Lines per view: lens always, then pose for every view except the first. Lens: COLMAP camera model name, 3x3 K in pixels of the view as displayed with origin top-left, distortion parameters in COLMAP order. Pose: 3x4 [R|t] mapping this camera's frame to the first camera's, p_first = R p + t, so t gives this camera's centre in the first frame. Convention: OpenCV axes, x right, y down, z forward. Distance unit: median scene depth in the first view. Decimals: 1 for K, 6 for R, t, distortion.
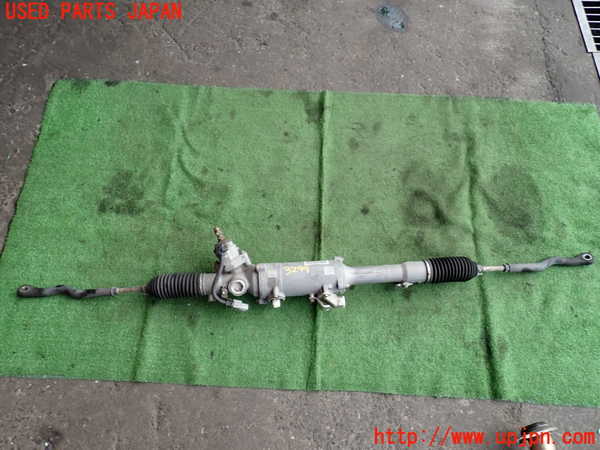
lens RADIAL K [[463.5, 0, 300.0], [0, 463.5, 225.0], [0, 0, 1]] dist [0.030621, -0.001286]
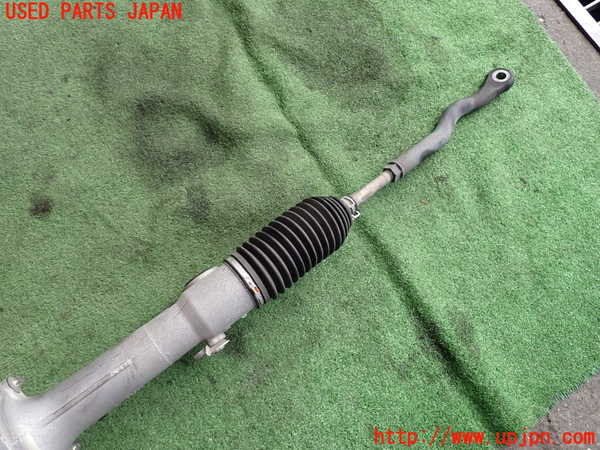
lens RADIAL K [[463.5, 0, 300.0], [0, 463.5, 225.0], [0, 0, 1]] dist [0.030621, -0.001286]
pose [[0.822084, -0.505608, 0.261799, 0.227982], [0.462243, 0.861138, 0.211597, -0.001115], [-0.332430, -0.052936, 0.941641, 0.614444]]
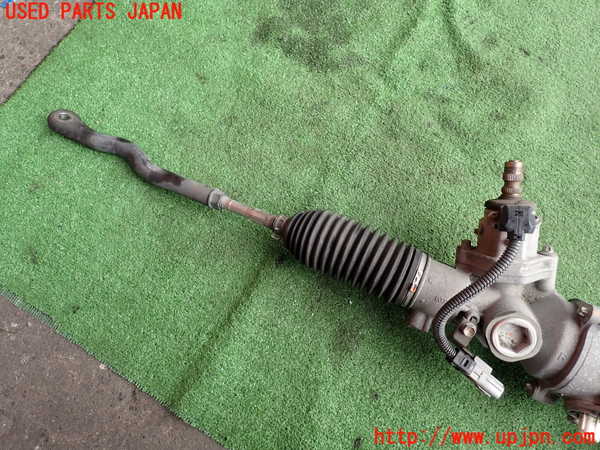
lens RADIAL K [[463.5, 0, 300.0], [0, 463.5, 225.0], [0, 0, 1]] dist [0.030621, -0.001286]
pose [[0.880509, 0.435769, -0.186572, -0.231715], [-0.421135, 0.899792, 0.114103, 0.078975], [0.217598, -0.021896, 0.975793, 0.577770]]
